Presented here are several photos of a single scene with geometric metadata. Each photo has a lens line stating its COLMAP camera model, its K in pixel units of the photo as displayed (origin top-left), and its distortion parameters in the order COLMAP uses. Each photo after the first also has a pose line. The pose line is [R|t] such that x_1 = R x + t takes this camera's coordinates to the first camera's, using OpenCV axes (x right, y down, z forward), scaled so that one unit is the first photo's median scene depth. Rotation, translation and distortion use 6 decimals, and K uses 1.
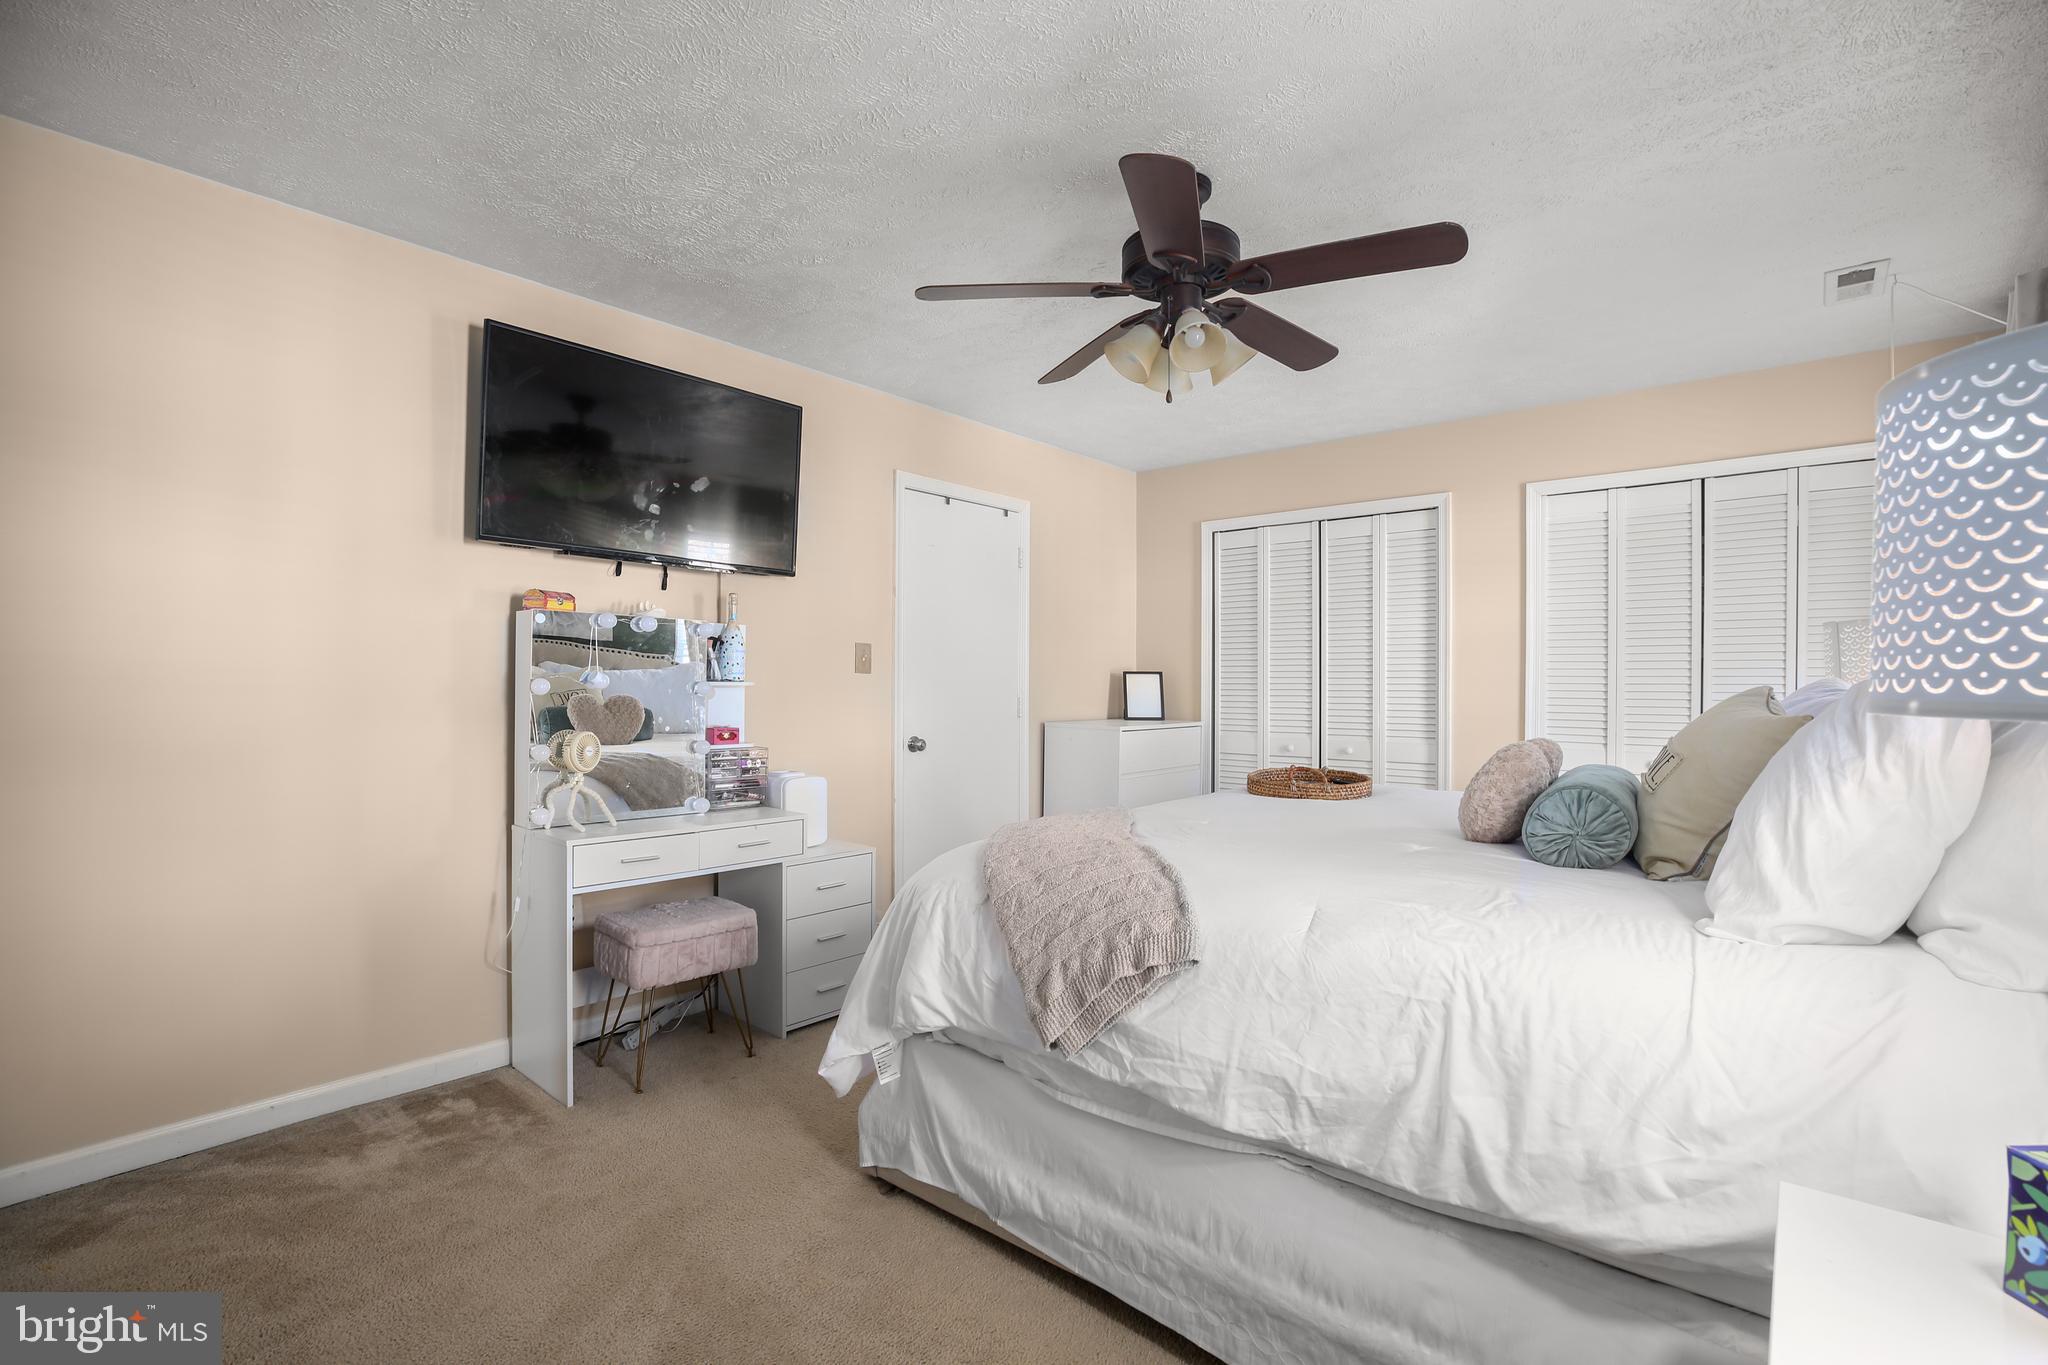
lens RADIAL K [[964.5, 0, 1024.0], [0, 964.5, 682.5], [0, 0, 1]] dist [-0.002158, -0.000242]
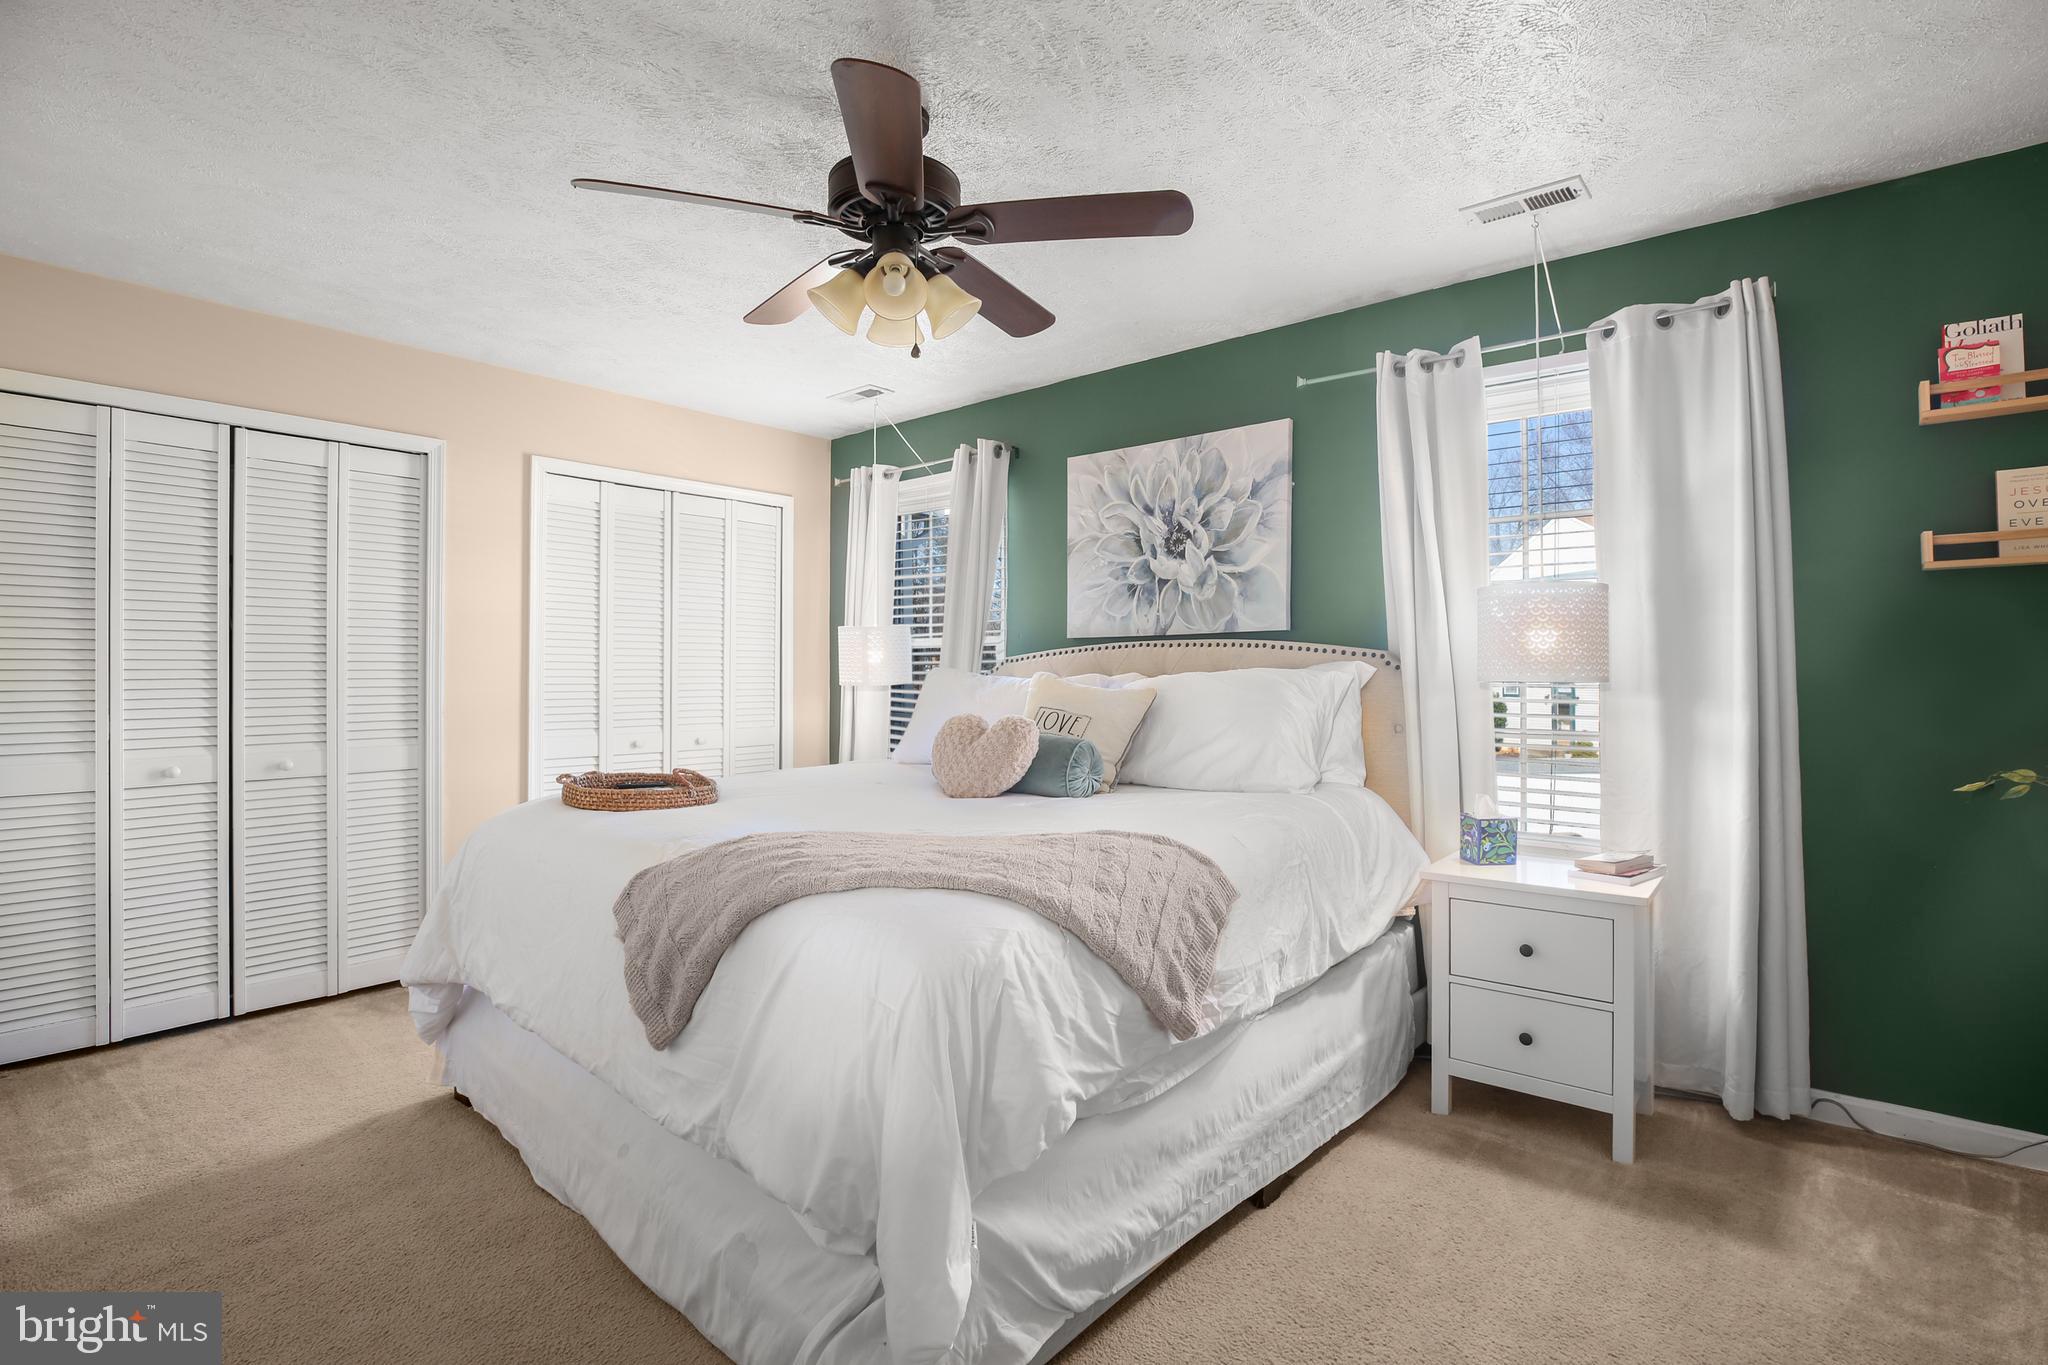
lens RADIAL K [[964.5, 0, 1024.0], [0, 964.5, 682.5], [0, 0, 1]] dist [-0.002158, -0.000242]
pose [[-0.004876, -0.017053, 0.999843, -0.861887], [0.000539, 0.999854, 0.017056, -0.001132], [-0.999988, 0.000622, -0.004866, 1.057135]]
